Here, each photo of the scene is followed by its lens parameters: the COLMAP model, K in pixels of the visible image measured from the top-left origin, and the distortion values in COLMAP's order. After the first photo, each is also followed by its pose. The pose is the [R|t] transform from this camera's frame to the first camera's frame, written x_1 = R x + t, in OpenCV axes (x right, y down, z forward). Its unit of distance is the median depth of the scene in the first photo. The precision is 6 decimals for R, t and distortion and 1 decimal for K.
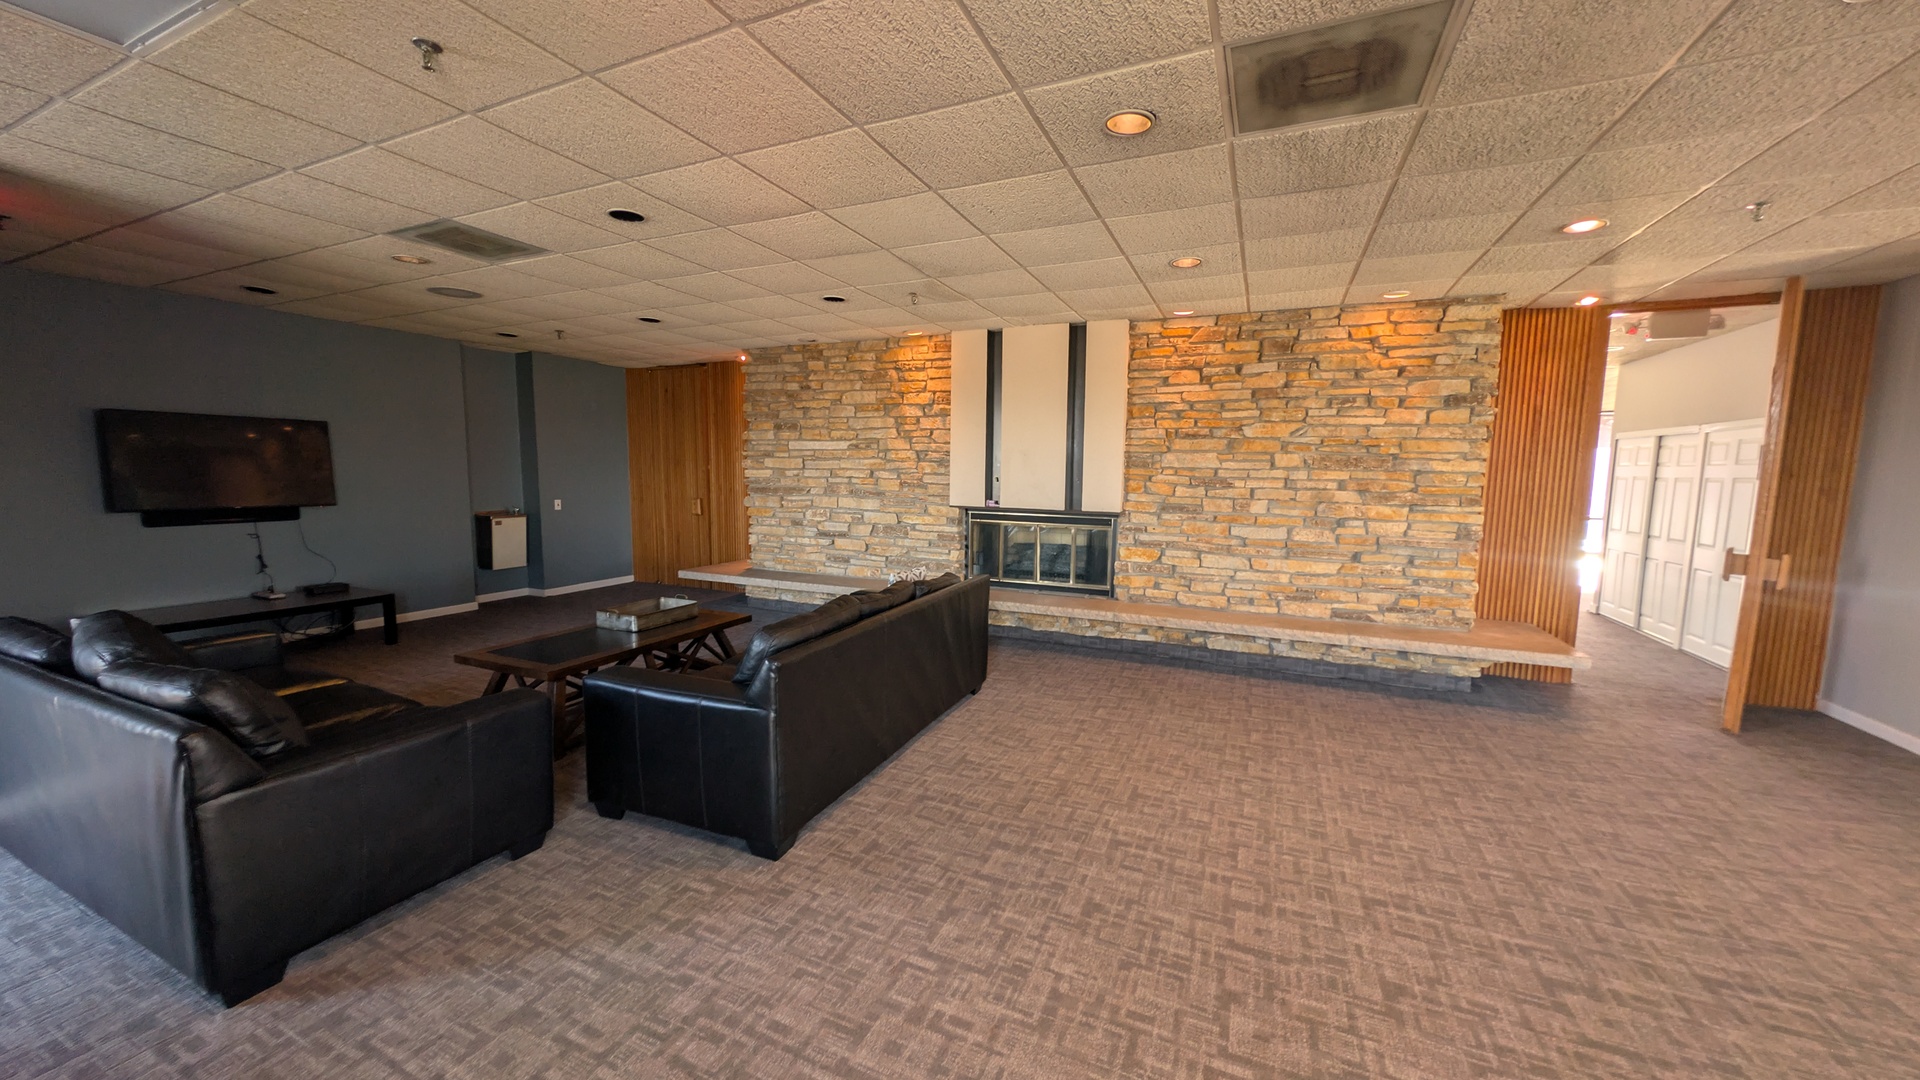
lens RADIAL K [[682.5, 0, 959.6], [0, 682.5, 539.6], [0, 0, 1]] dist [0.000653, 0.000042]
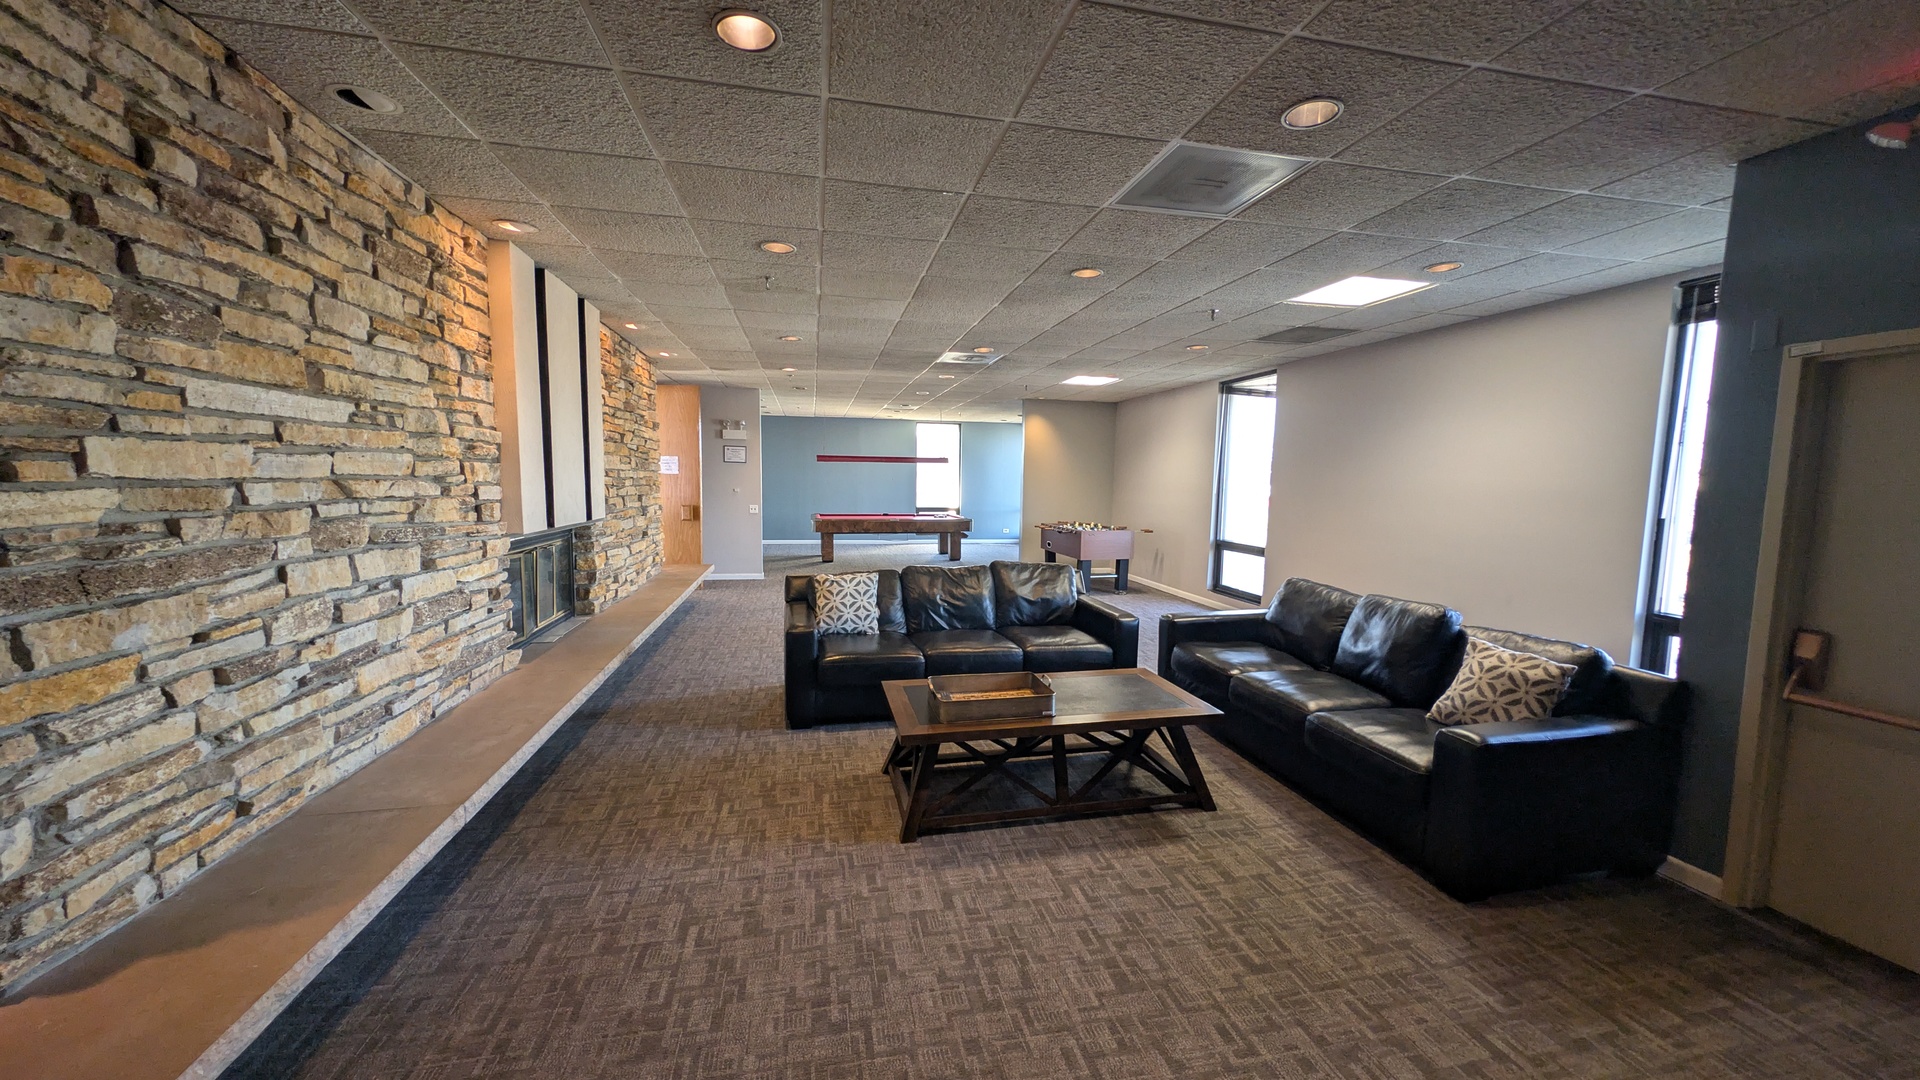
lens RADIAL K [[682.5, 0, 957.6], [0, 682.5, 544.6], [0, 0, 1]] dist [0.000653, 0.000042]
pose [[-0.595257, -0.100328, 0.797247, -0.650158], [0.064061, 0.983091, 0.171545, -0.108200], [-0.800978, 0.153186, -0.578765, 0.938547]]
